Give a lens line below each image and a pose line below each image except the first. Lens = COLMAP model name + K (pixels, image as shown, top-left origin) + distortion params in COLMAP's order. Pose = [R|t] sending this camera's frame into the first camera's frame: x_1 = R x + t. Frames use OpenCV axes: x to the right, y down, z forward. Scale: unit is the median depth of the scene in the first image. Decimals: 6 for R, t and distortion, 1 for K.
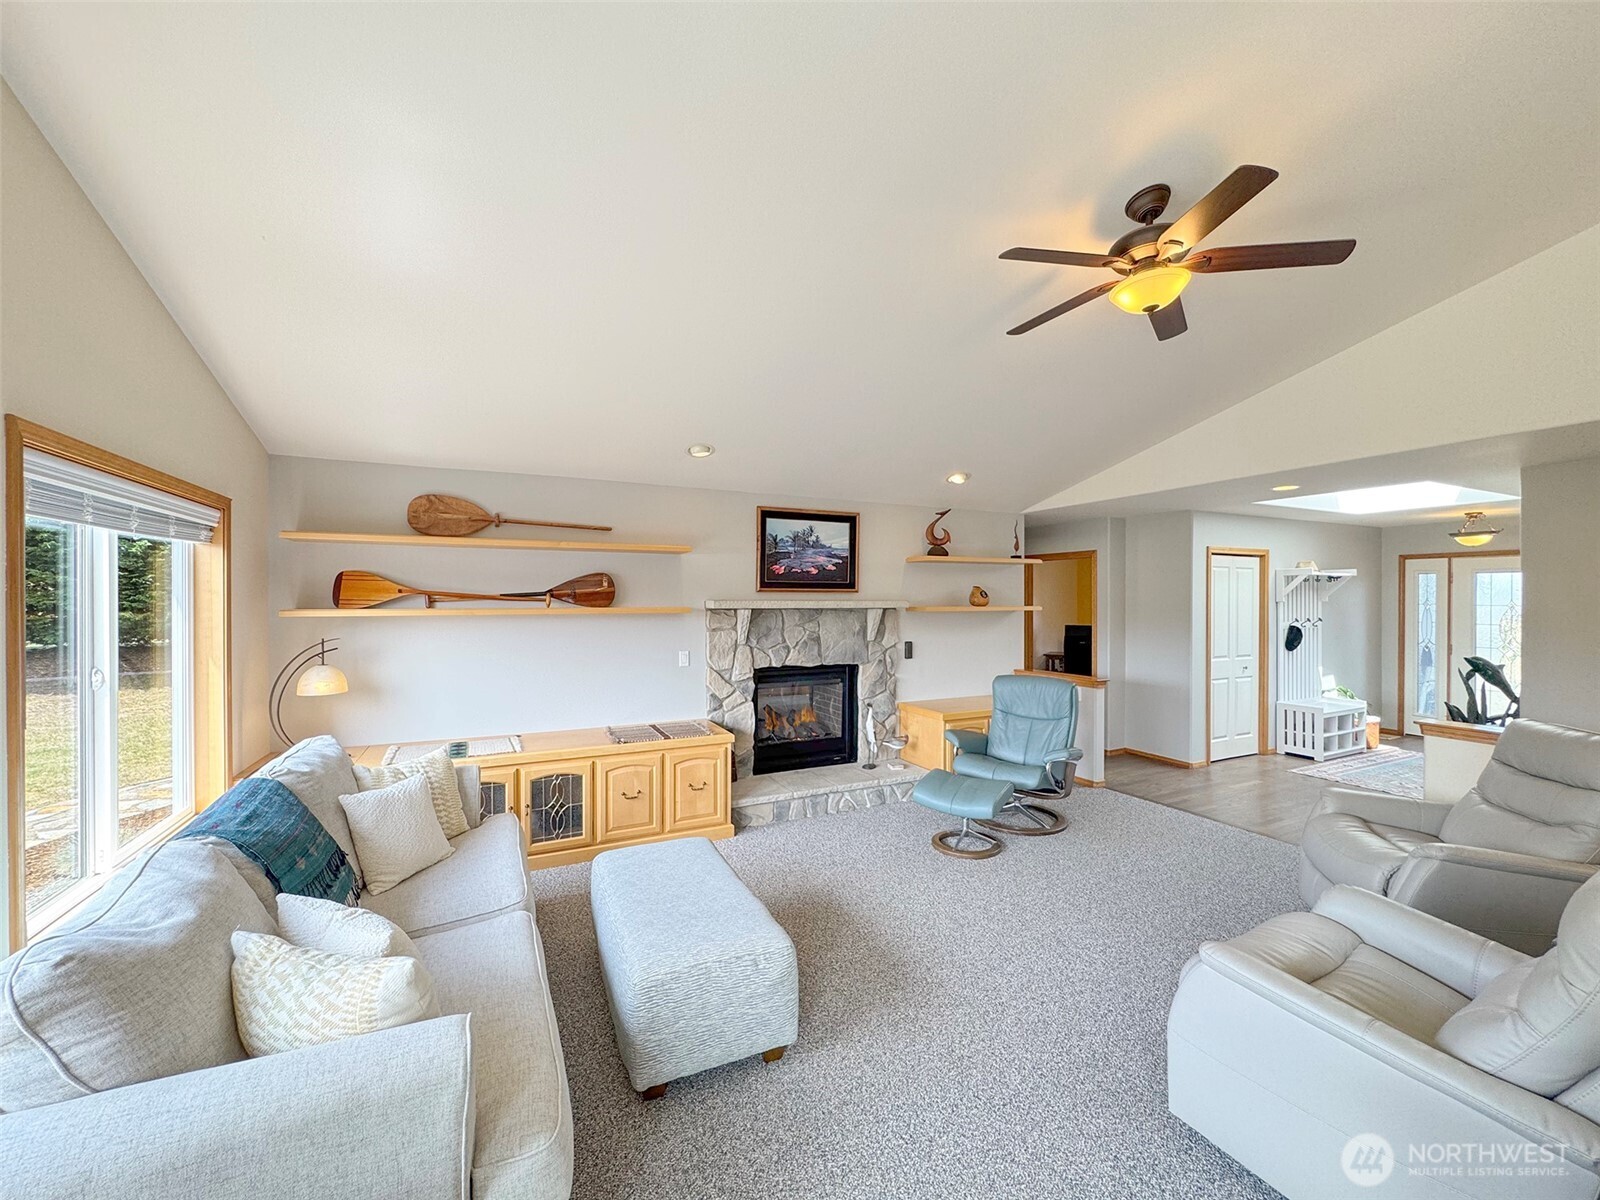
lens RADIAL K [[650.5, 0, 817.2], [0, 650.5, 598.9], [0, 0, 1]] dist [-0.014576, 0.000096]
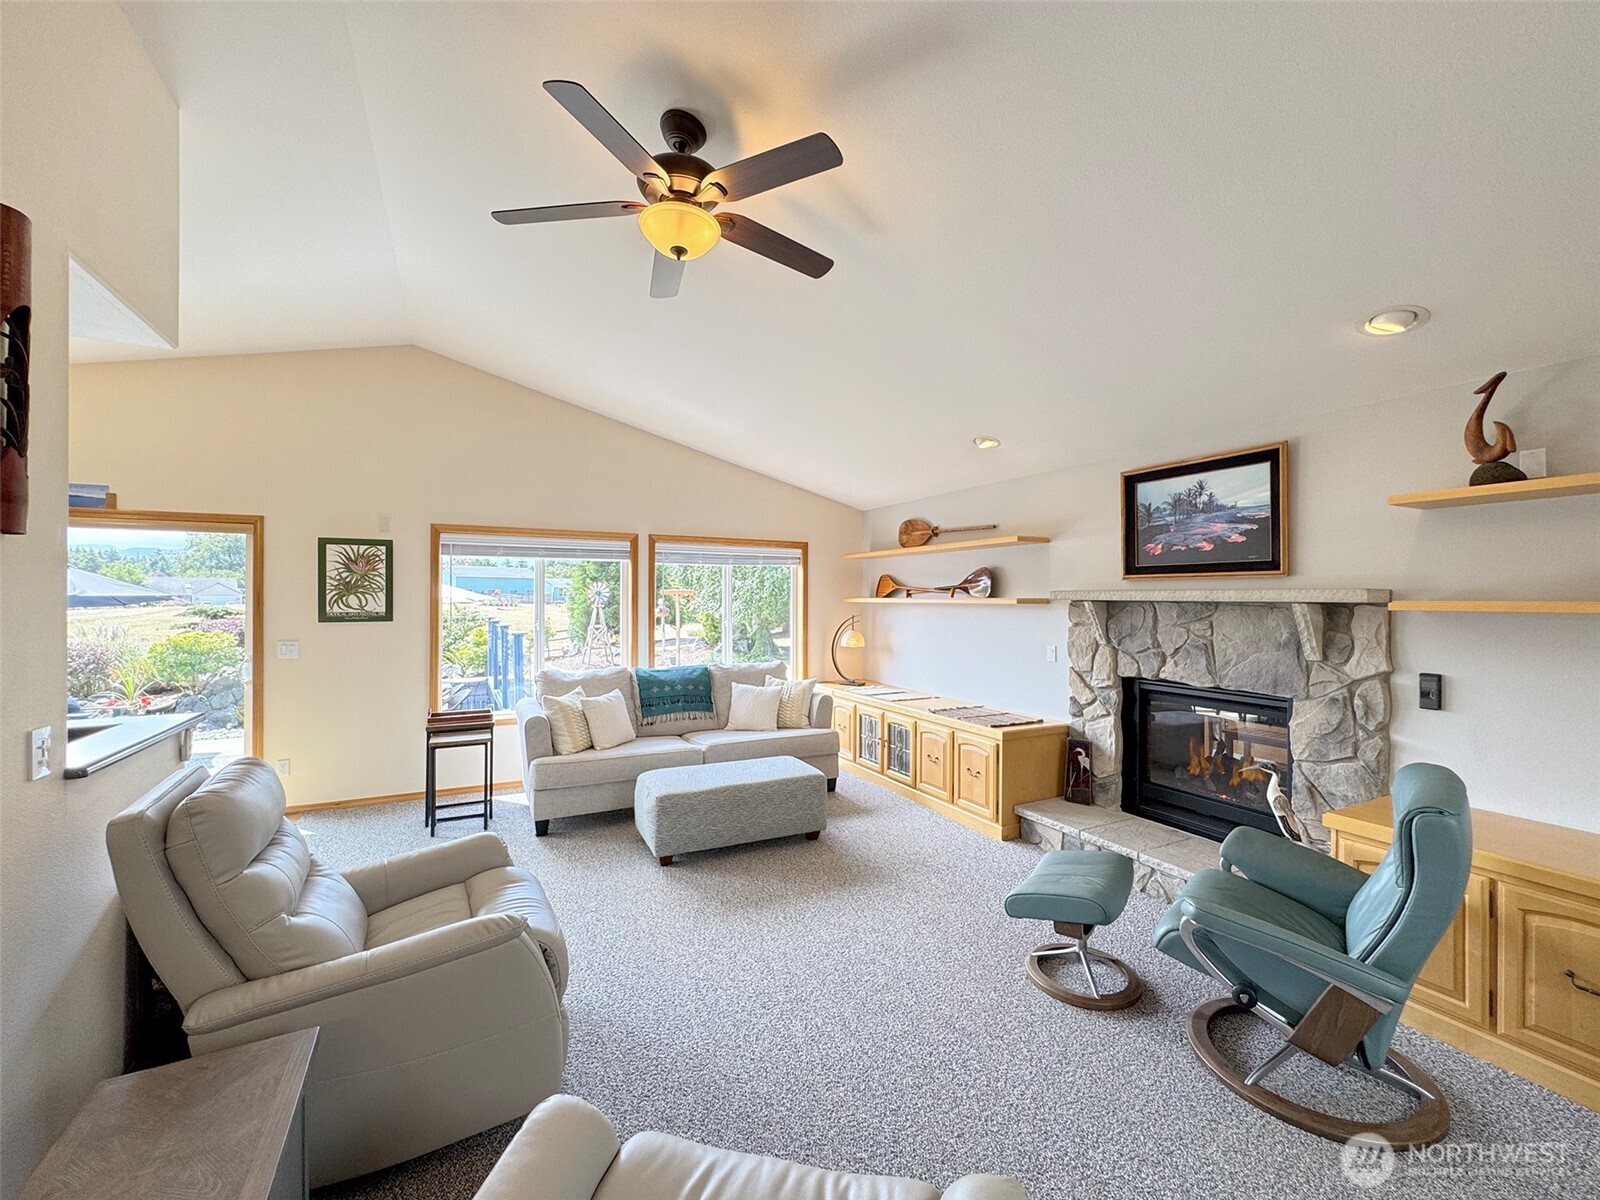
lens RADIAL K [[650.5, 0, 787.6], [0, 650.5, 604.9], [0, 0, 1]] dist [-0.014576, 0.000096]
pose [[-0.005512, 0.005008, -0.999972, 0.679869], [-0.012436, 0.999910, 0.005077, 0.019997], [0.999907, 0.012464, -0.005449, 0.579226]]
